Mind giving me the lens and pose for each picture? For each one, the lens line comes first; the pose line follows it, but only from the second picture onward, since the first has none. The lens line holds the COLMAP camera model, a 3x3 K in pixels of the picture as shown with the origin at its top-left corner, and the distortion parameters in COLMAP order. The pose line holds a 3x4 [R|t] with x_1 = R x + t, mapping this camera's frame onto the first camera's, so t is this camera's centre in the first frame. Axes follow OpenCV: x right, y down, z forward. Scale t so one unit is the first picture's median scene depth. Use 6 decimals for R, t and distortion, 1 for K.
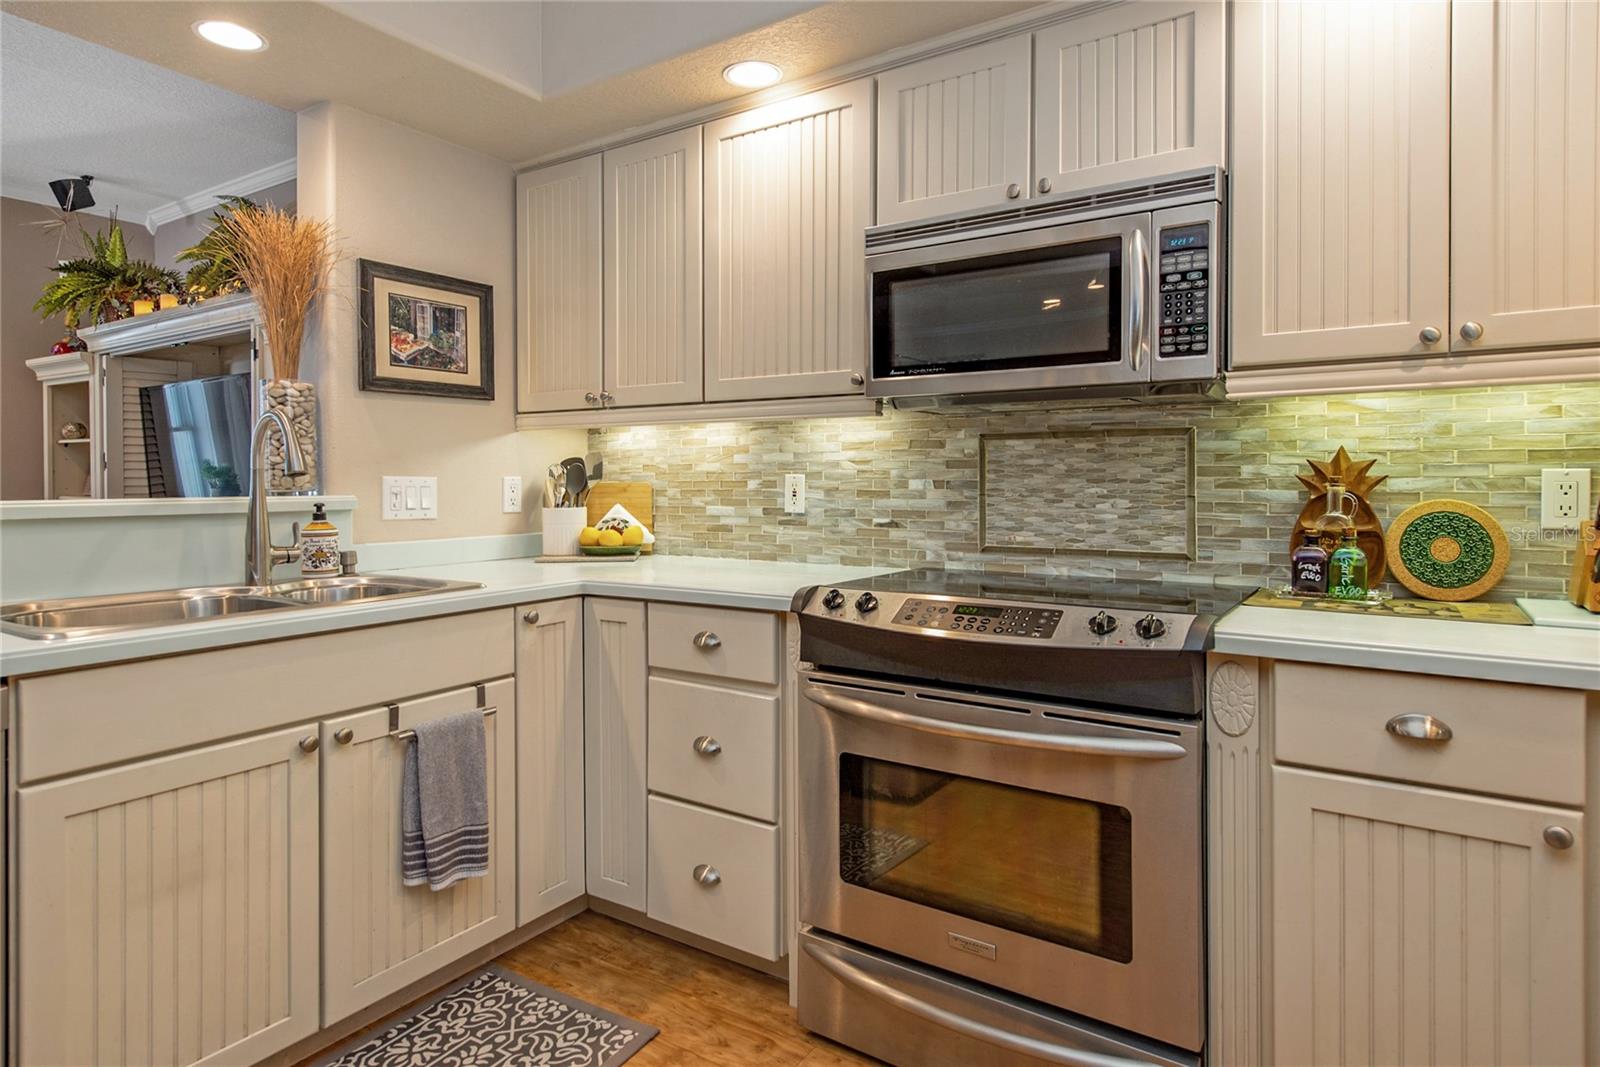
lens RADIAL K [[904.2, 0, 798.3], [0, 904.2, 486.5], [0, 0, 1]] dist [0.019036, 0.000801]
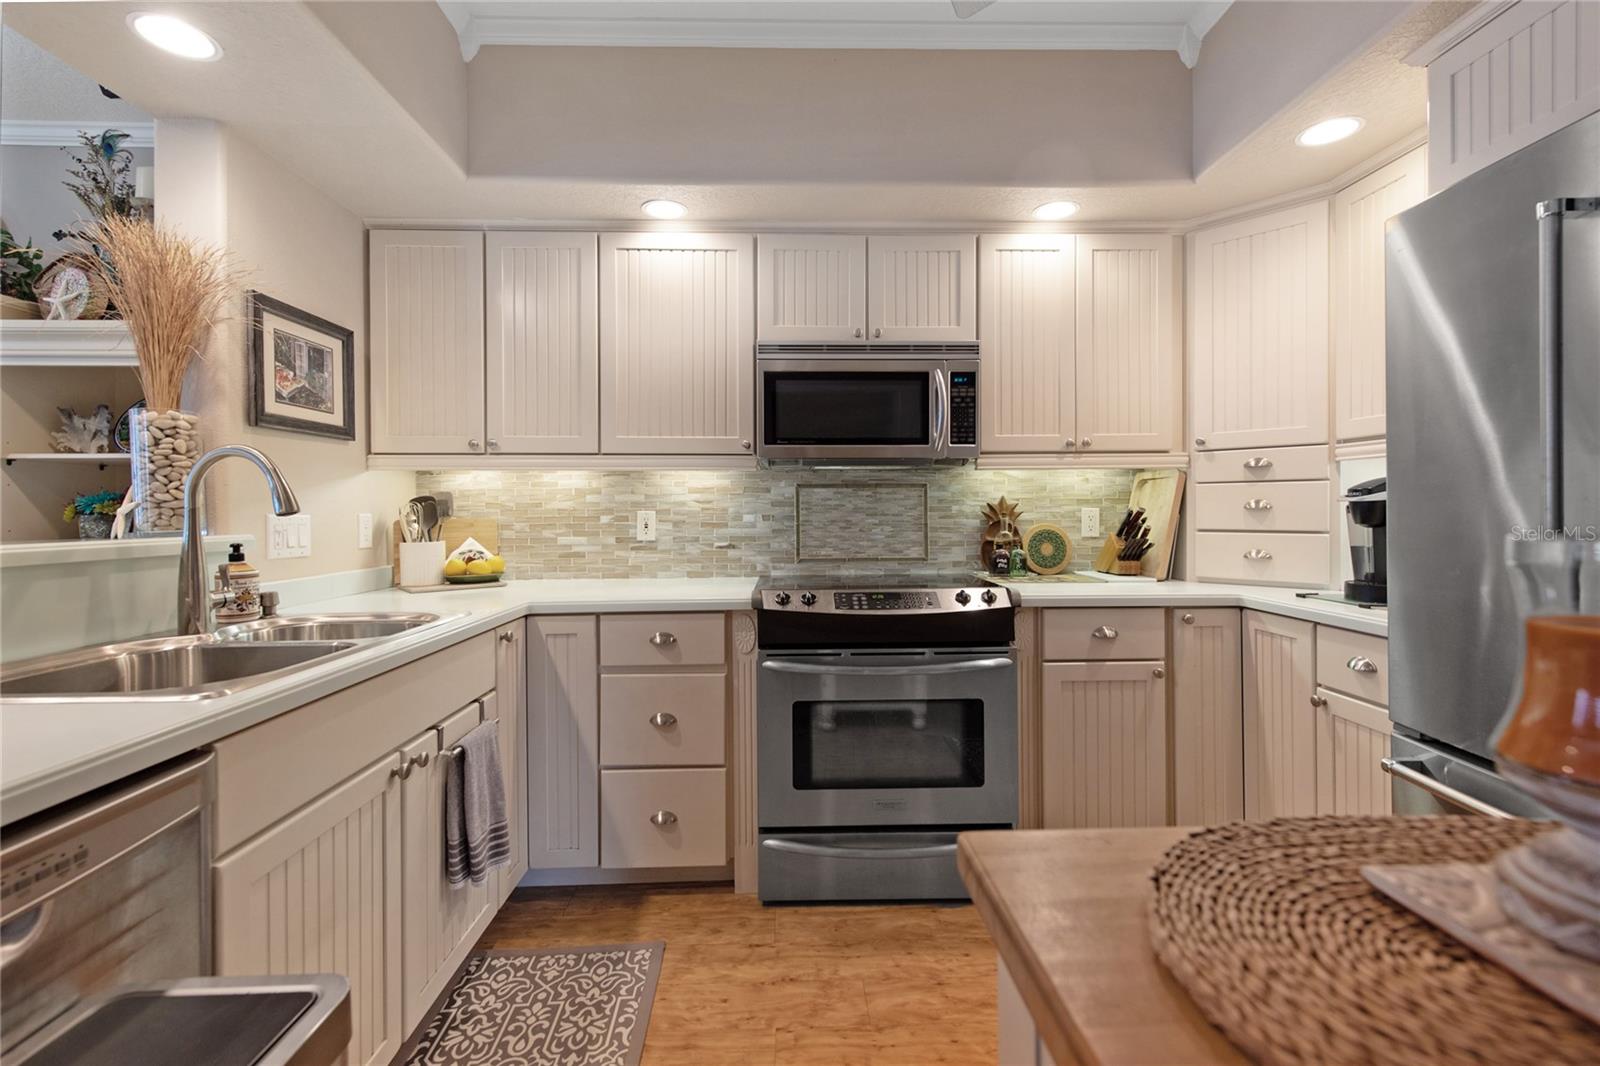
lens RADIAL K [[697.9, 0, 800.9], [0, 697.9, 509.3], [0, 0, 1]] dist [-0.000134, -0.000695]
pose [[0.812673, -0.001643, 0.582718, -0.471353], [0.008170, 0.999930, -0.008574, -0.006244], [-0.582663, 0.011729, 0.812629, 0.059633]]
